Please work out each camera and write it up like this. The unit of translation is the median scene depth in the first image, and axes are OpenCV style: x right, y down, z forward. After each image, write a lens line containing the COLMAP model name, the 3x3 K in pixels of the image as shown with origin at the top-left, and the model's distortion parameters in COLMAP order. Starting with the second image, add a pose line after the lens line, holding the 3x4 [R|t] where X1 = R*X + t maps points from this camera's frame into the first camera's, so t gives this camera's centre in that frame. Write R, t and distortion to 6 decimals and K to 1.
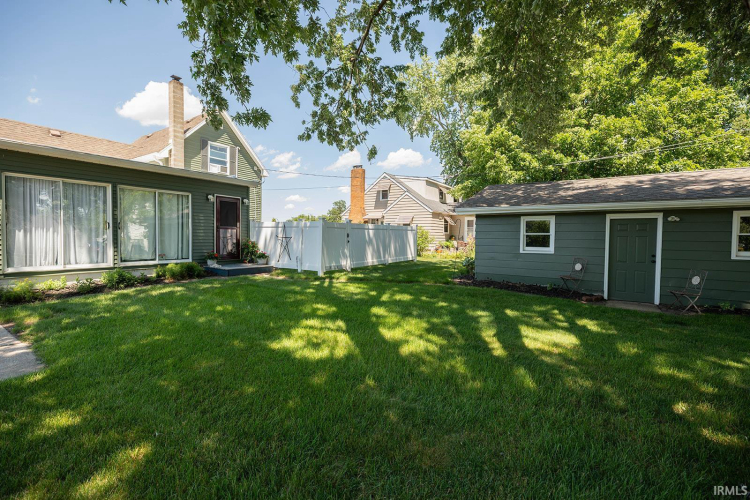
lens RADIAL K [[337.1, 0, 375.0], [0, 337.1, 250.0], [0, 0, 1]] dist [0.000306, 0.000116]
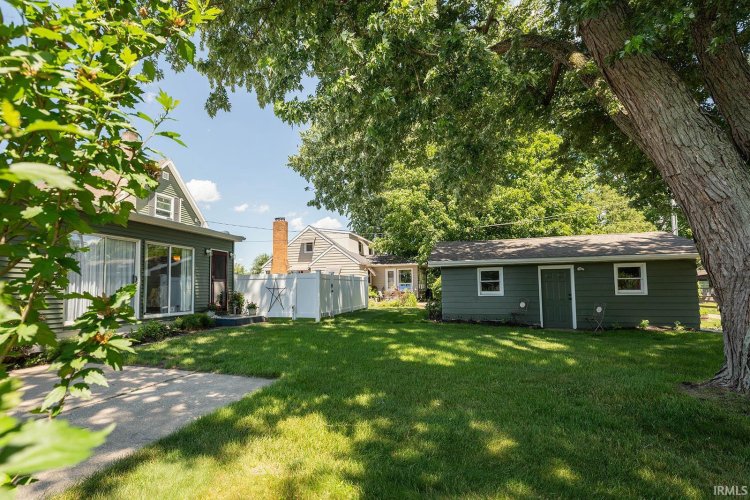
lens RADIAL K [[364.7, 0, 344.9], [0, 364.7, 271.1], [0, 0, 1]] dist [-0.000605, -0.000006]
pose [[0.968028, -0.007666, 0.250724, -0.365630], [0.030501, 0.995713, -0.087318, 0.017290], [-0.248980, 0.092173, 0.964113, -0.198501]]
